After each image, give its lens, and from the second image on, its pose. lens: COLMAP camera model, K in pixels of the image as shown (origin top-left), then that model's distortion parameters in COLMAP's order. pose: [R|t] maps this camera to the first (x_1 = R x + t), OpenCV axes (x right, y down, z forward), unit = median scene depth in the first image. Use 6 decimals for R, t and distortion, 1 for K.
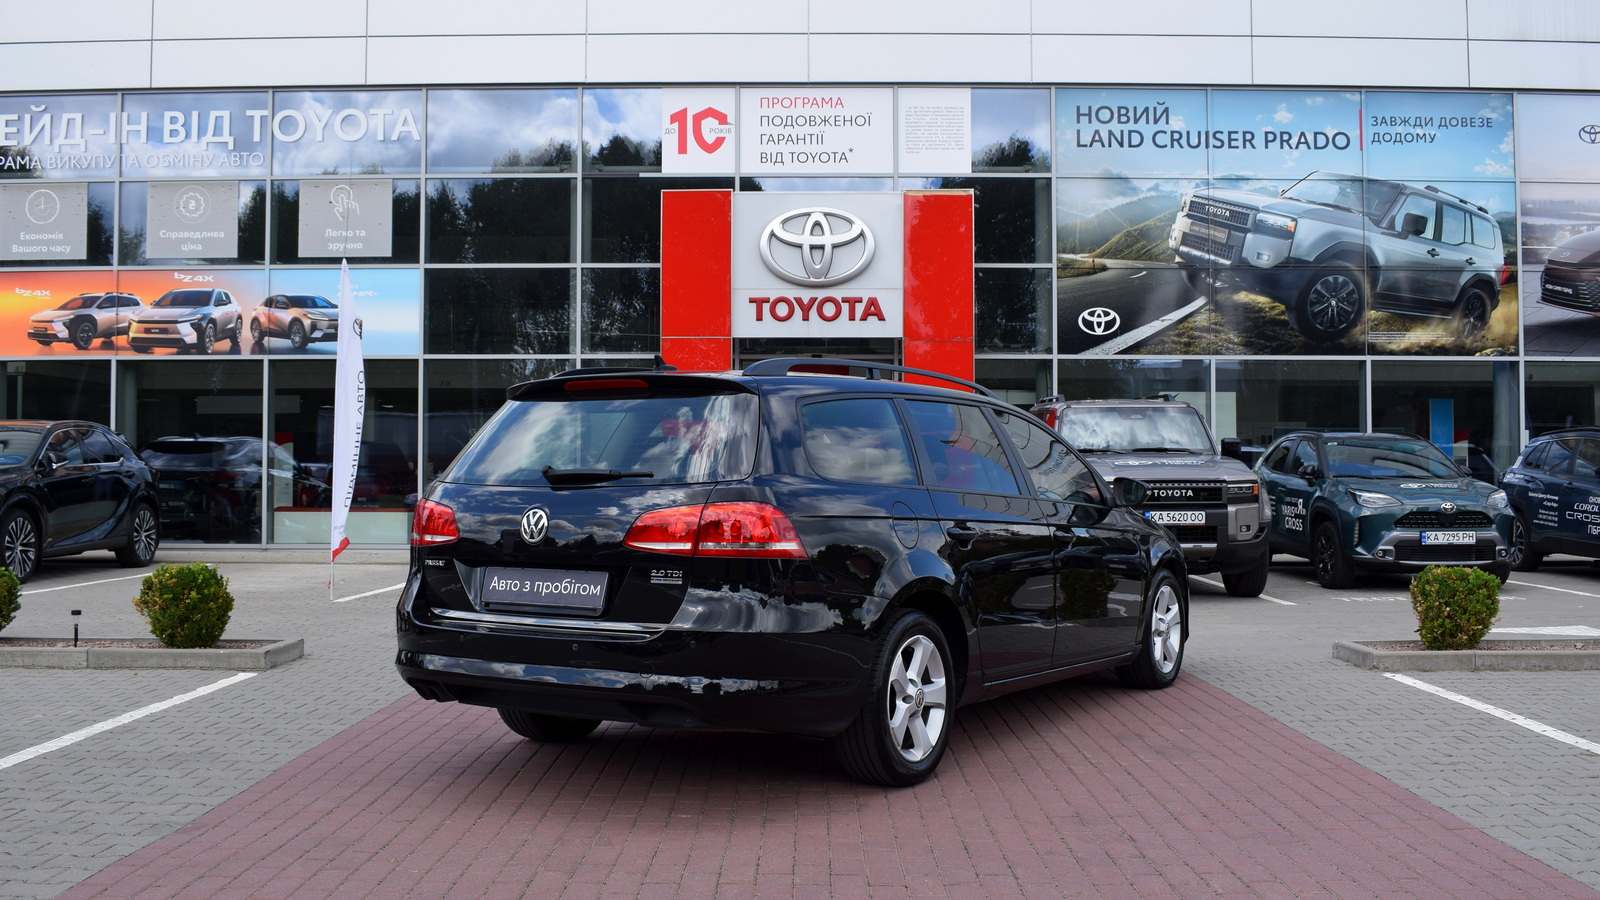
lens RADIAL K [[1540.0, 0, 800.0], [0, 1540.0, 450.0], [0, 0, 1]] dist [-0.079541, 0.012437]
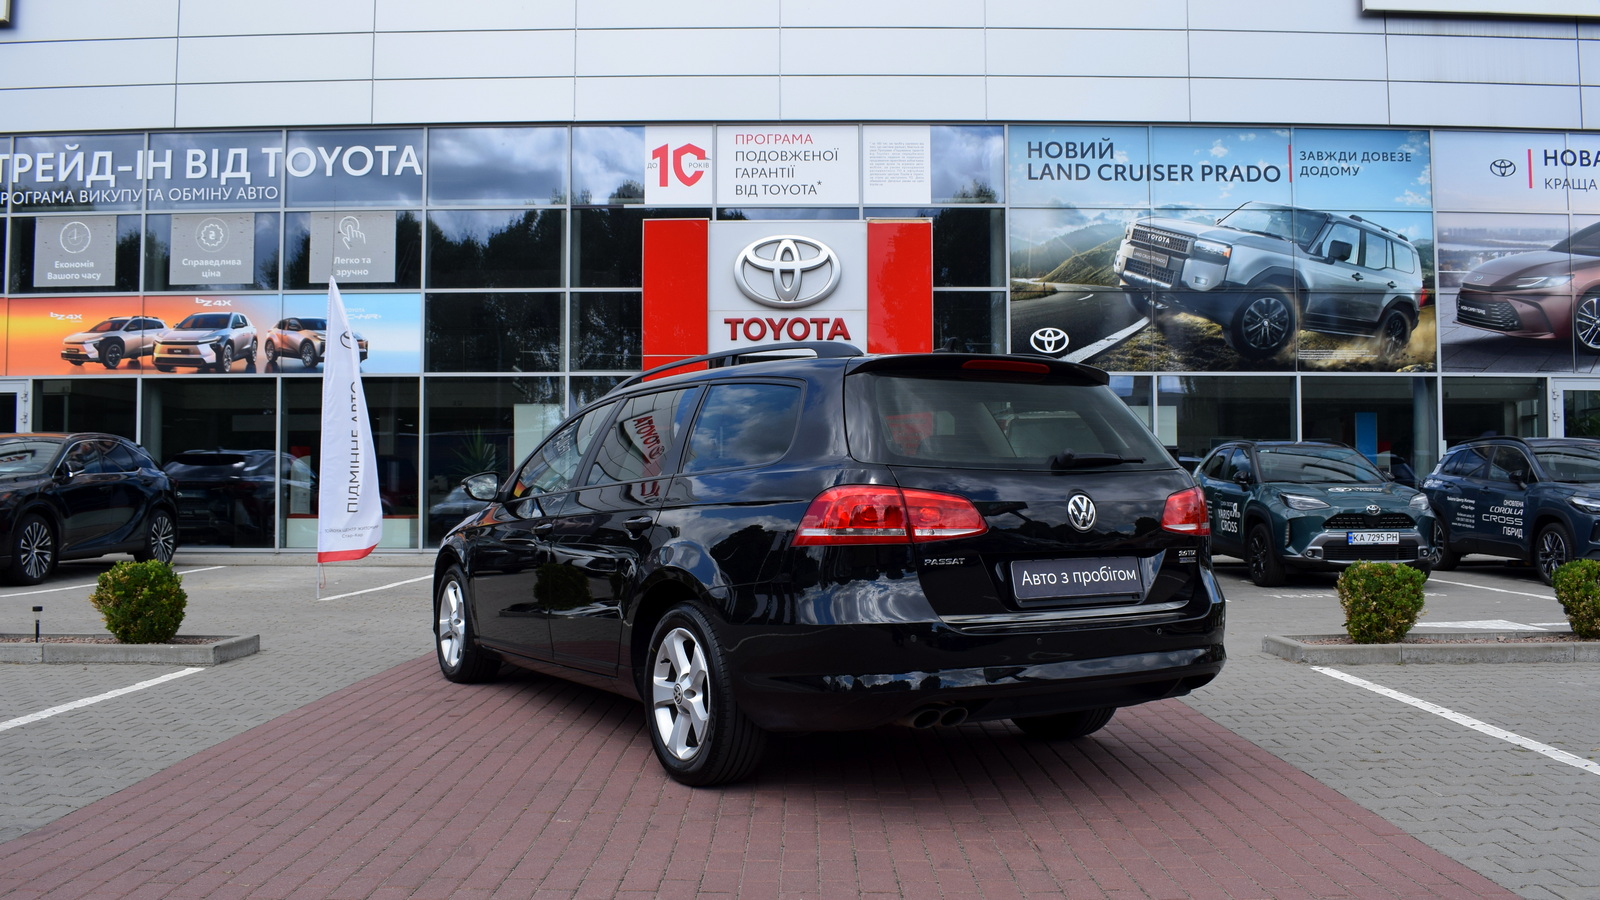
lens RADIAL K [[1366.9, 0, 802.1], [0, 1366.9, 456.2], [0, 0, 1]] dist [-0.089345, 0.012197]
pose [[0.999992, -0.002119, 0.003284, 0.017466], [0.002149, 0.999957, -0.008979, 0.005821], [-0.003264, 0.008986, 0.999954, 0.042818]]
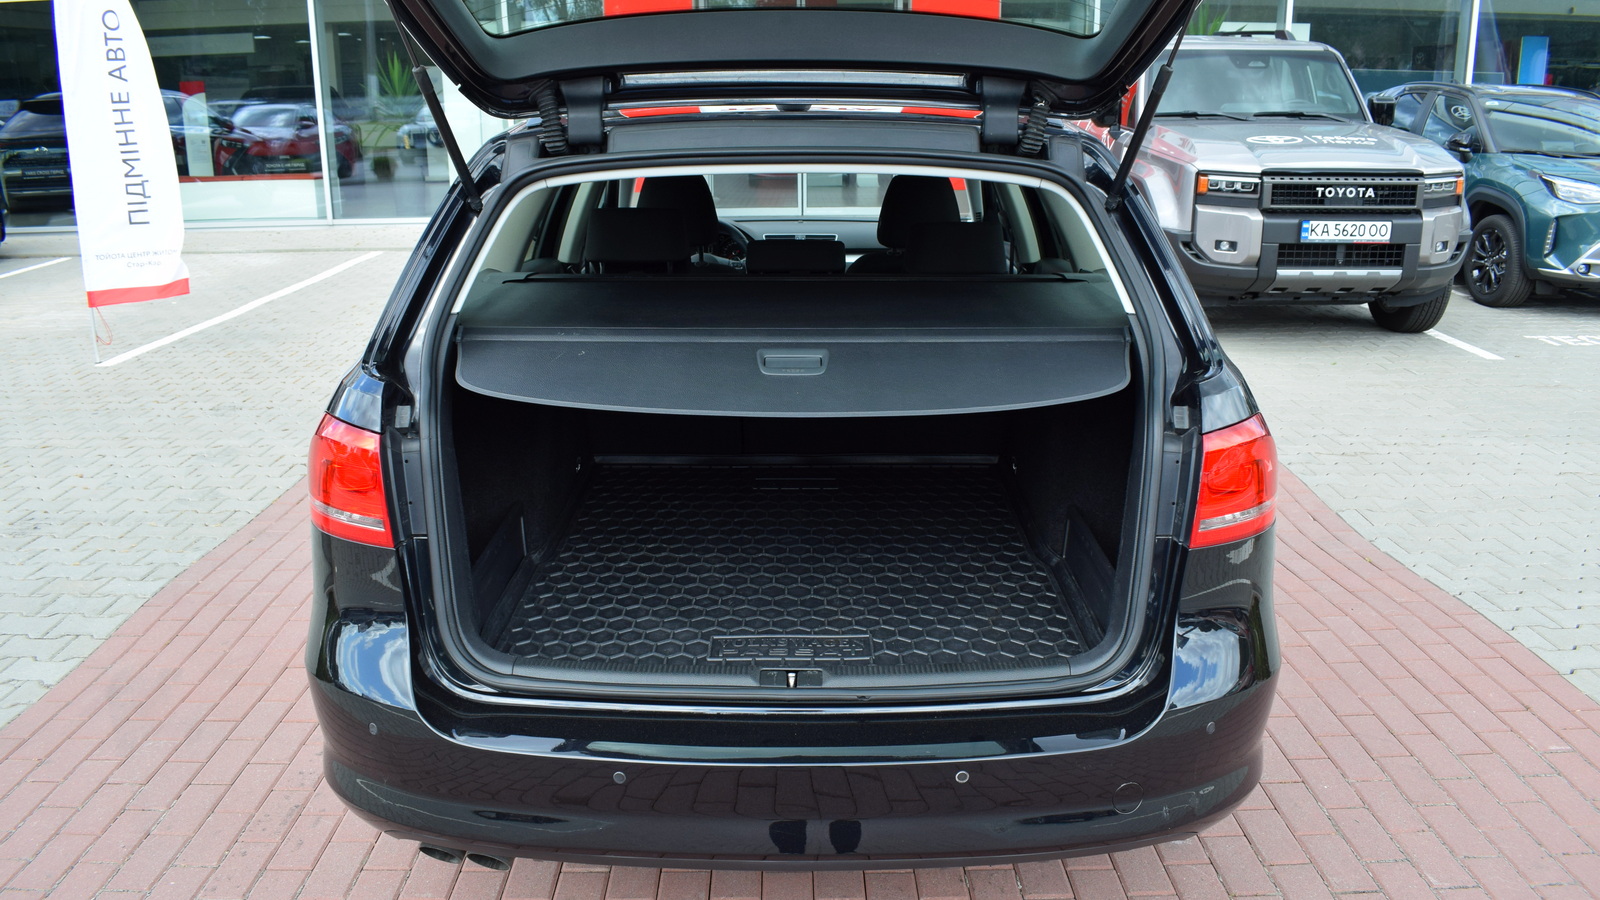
lens RADIAL K [[1261.9, 0, 800.0], [0, 1261.9, 450.0], [0, 0, 1]] dist [-0.089674, 0.002853]
pose [[0.999919, -0.010268, 0.007578, 0.002803], [0.007582, 0.955631, 0.294470, -0.016344], [-0.010265, -0.294388, 0.955631, 0.312782]]
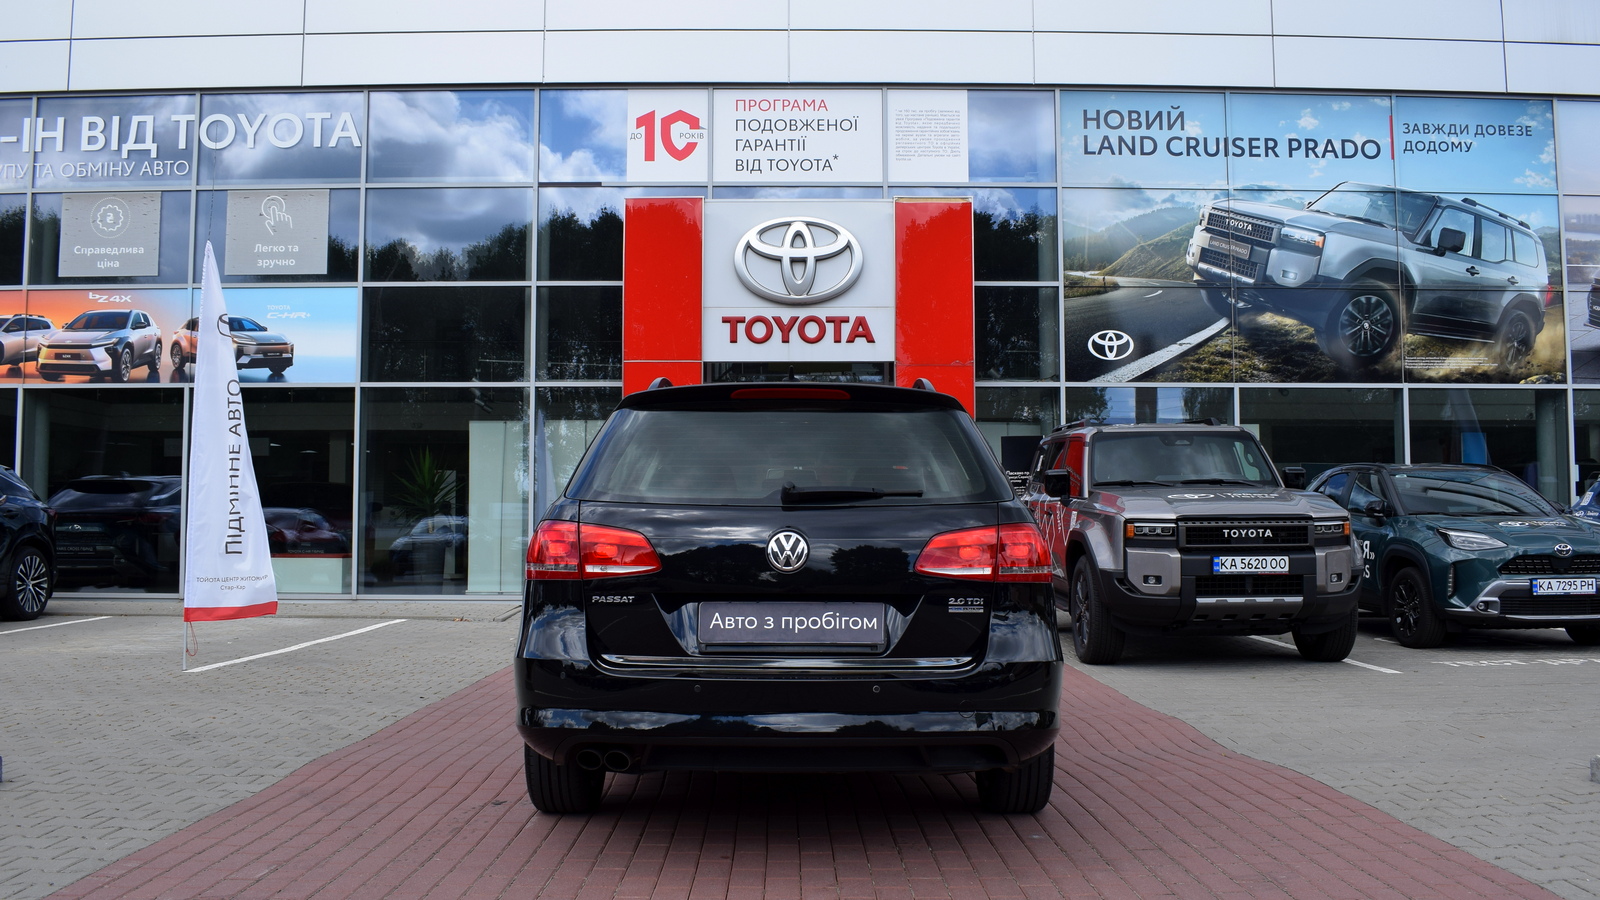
lens RADIAL K [[1366.9, 0, 802.1], [0, 1366.9, 456.2], [0, 0, 1]] dist [-0.089345, 0.012197]
pose [[0.999924, -0.000887, 0.012334, 0.003291], [0.001291, 0.999462, -0.032783, 0.007405], [-0.012298, 0.032797, 0.999386, 0.204805]]
